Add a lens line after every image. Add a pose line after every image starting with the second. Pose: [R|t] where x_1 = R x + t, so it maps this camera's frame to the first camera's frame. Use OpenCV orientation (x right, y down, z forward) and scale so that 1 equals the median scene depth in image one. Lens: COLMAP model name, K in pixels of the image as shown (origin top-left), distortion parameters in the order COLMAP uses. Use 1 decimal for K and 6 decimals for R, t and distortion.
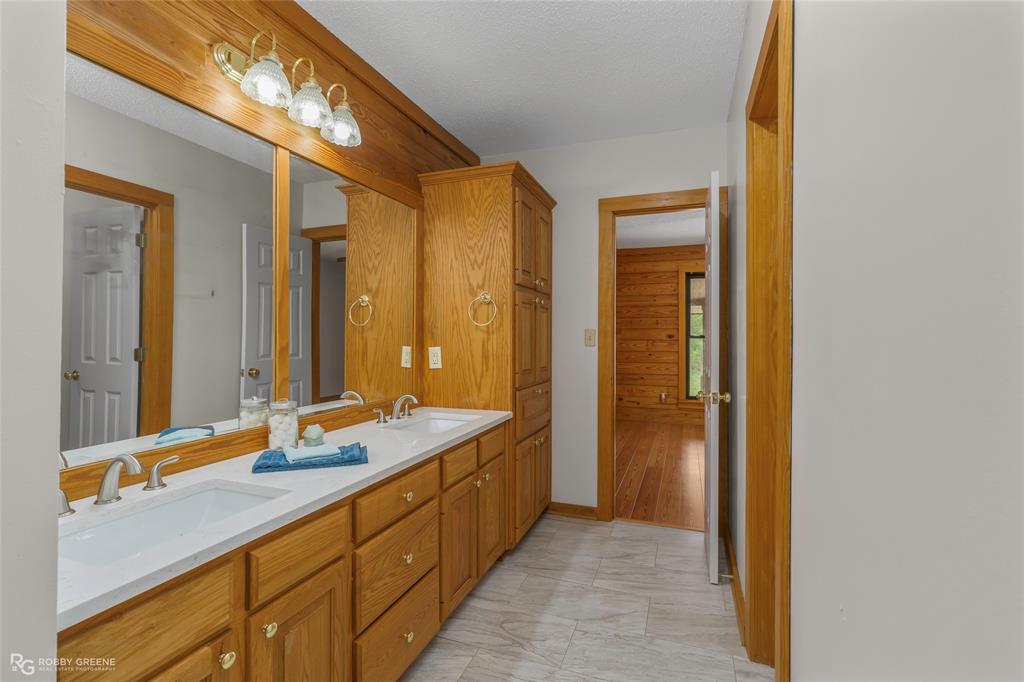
lens RADIAL K [[468.1, 0, 512.6], [0, 468.1, 336.7], [0, 0, 1]] dist [-0.000008, 0.000273]
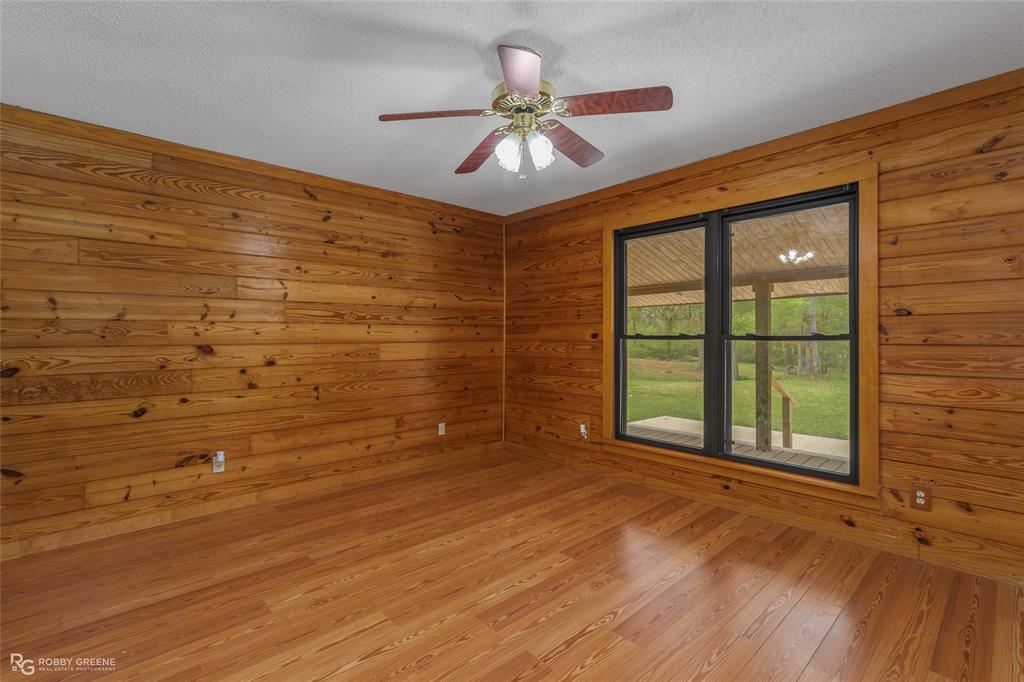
lens RADIAL K [[468.1, 0, 511.4], [0, 468.1, 340.6], [0, 0, 1]] dist [-0.000008, 0.000273]
pose [[0.889940, -0.000547, -0.456077, 0.518527], [0.005601, 0.999937, 0.009731, -0.000537], [0.456043, -0.011214, 0.889887, 0.385322]]
